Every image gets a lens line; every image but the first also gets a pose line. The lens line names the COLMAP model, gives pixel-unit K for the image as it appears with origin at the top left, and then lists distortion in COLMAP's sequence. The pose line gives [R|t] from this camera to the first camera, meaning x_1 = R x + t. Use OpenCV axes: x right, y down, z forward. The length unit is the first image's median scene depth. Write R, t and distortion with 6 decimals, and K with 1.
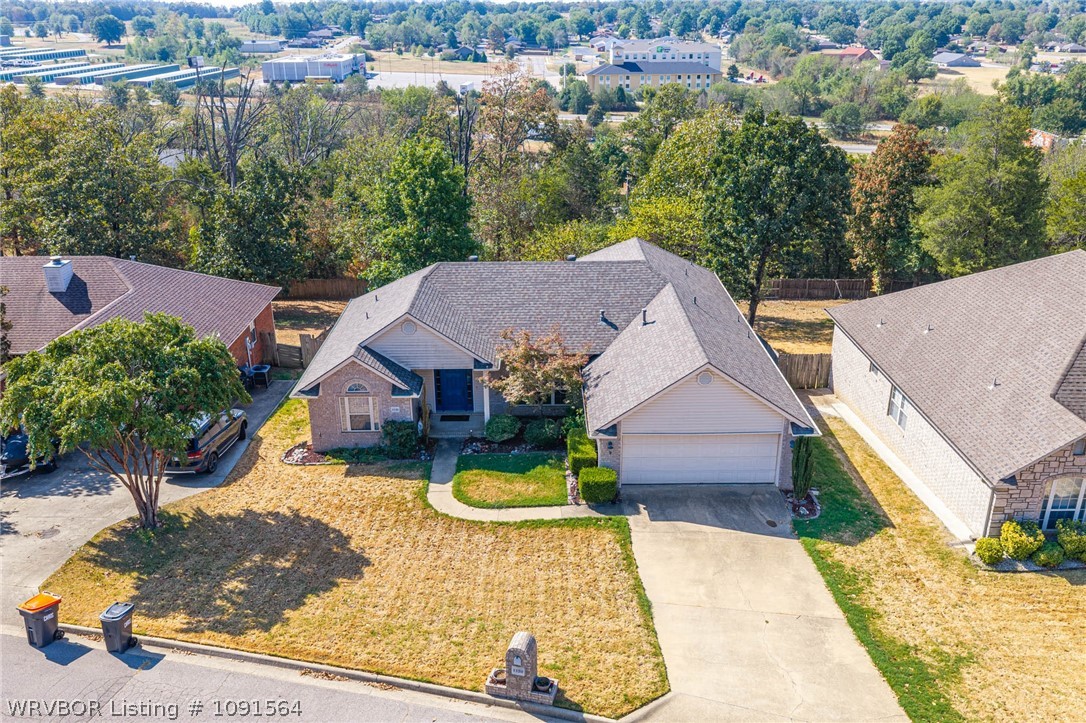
lens RADIAL K [[897.3, 0, 546.9], [0, 897.3, 361.4], [0, 0, 1]] dist [0.015249, -0.024923]
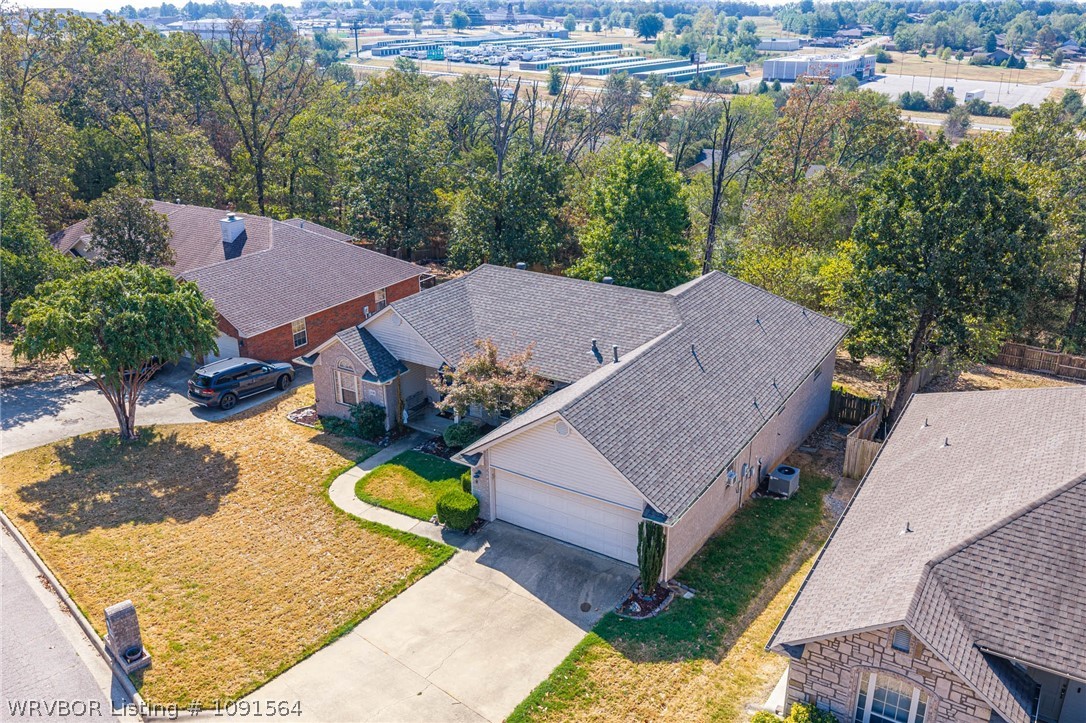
lens RADIAL K [[897.3, 0, 546.7], [0, 897.3, 362.1], [0, 0, 1]] dist [0.015249, -0.024923]
pose [[0.844870, 0.200110, -0.496135, 0.541876], [-0.198984, 0.978414, 0.055780, -0.084369], [0.496588, 0.051596, 0.866452, 0.190029]]
